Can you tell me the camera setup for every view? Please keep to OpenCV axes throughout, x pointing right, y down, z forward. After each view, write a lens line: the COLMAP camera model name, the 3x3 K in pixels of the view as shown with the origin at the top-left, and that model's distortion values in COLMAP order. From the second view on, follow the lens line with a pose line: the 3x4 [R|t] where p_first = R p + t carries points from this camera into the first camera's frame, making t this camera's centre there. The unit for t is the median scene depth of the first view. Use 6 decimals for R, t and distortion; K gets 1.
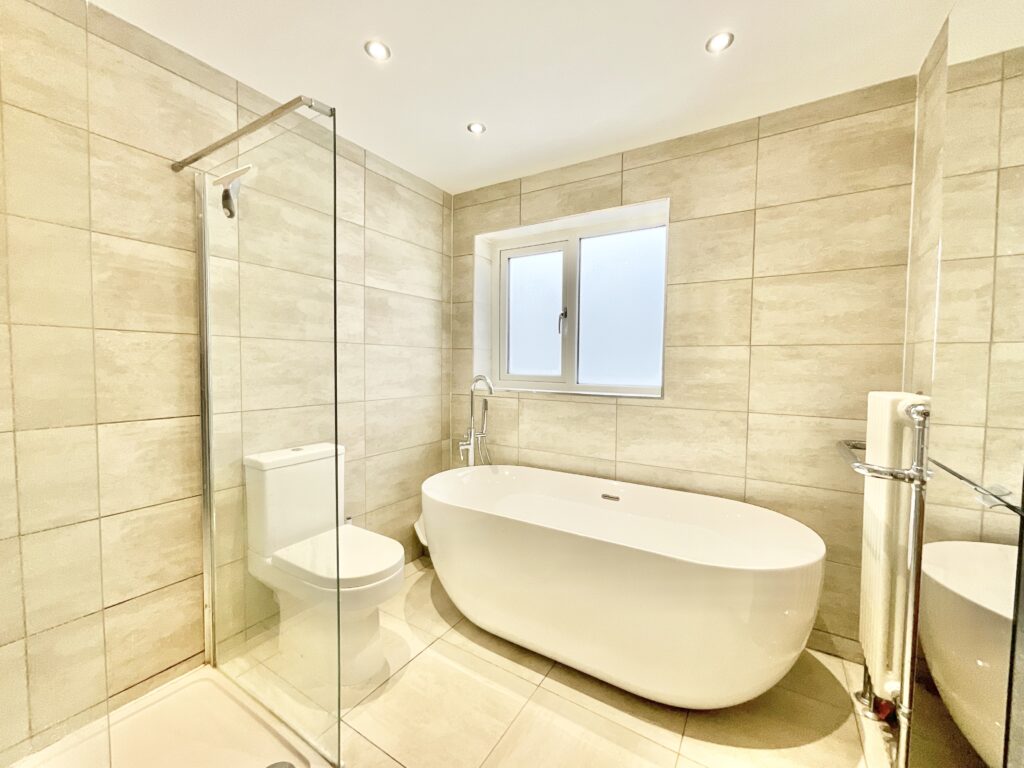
lens RADIAL K [[415.4, 0, 511.2], [0, 415.4, 382.6], [0, 0, 1]] dist [-0.011444, 0.004769]
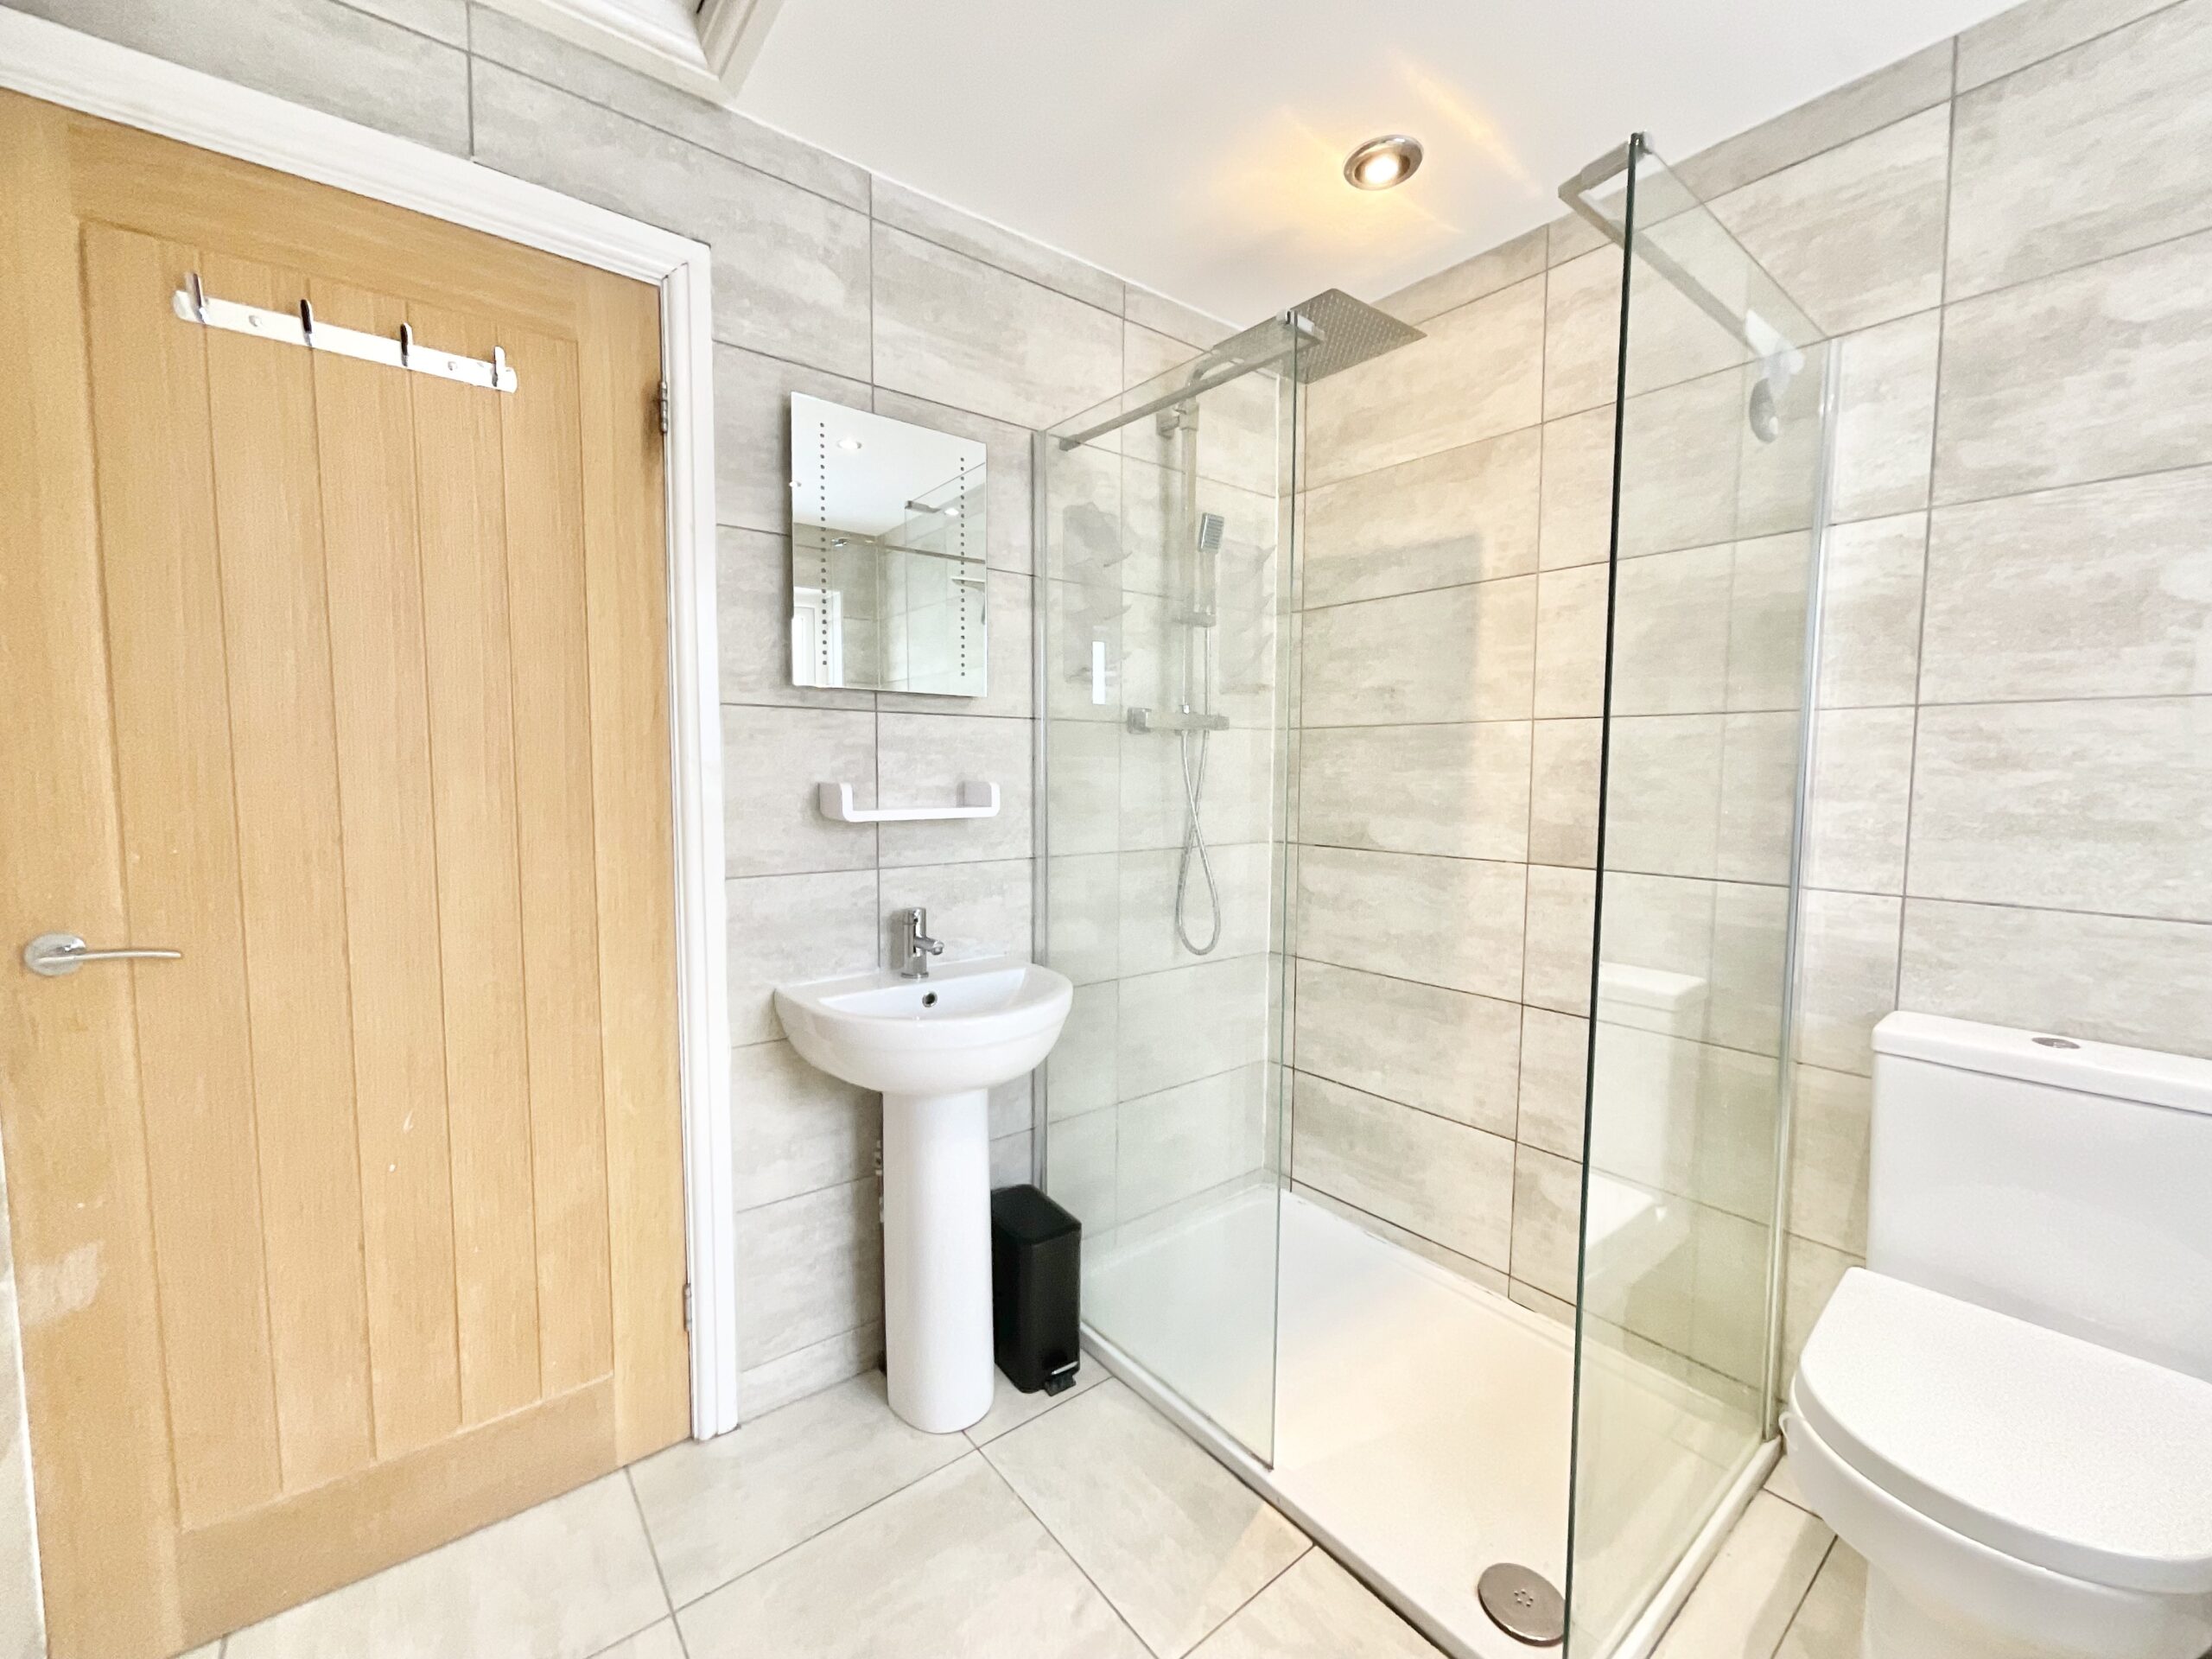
lens RADIAL K [[897.4, 0, 1104.3], [0, 897.4, 826.4], [0, 0, 1]] dist [-0.011444, 0.004769]
pose [[-0.338802, 0.046999, -0.939683, 0.380950], [-0.053557, 0.996169, 0.069134, -0.013110], [0.939332, 0.073749, -0.334987, 0.539230]]
